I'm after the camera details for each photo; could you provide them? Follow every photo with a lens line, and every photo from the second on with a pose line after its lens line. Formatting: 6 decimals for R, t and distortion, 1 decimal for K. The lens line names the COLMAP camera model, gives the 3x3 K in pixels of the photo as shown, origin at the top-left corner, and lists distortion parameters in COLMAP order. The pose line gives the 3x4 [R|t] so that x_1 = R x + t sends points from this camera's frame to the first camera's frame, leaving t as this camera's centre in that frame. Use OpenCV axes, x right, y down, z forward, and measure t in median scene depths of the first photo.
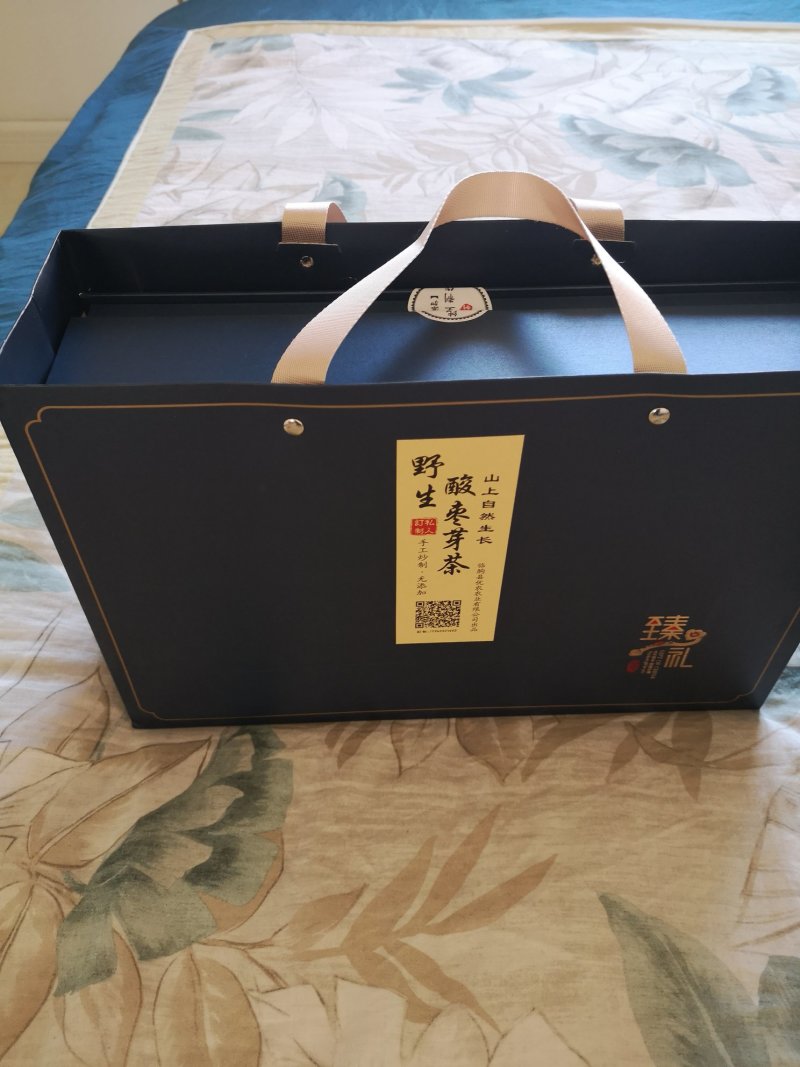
lens RADIAL K [[838.2, 0, 406.9], [0, 838.2, 538.0], [0, 0, 1]] dist [0.076468, -0.094331]
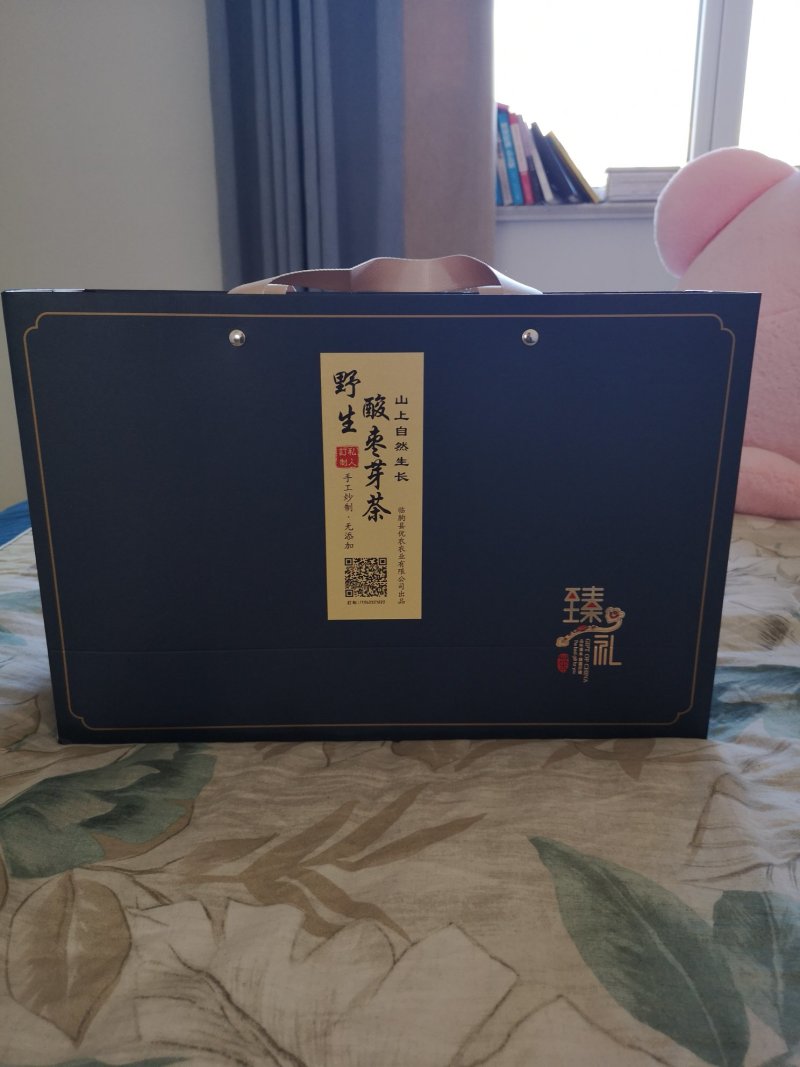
lens RADIAL K [[838.2, 0, 406.9], [0, 838.2, 538.0], [0, 0, 1]] dist [0.076468, -0.094331]
pose [[0.999859, -0.000950, -0.016792, 0.115763], [-0.007561, 0.866427, -0.499247, 0.627196], [0.015023, 0.499303, 0.866297, 0.053671]]
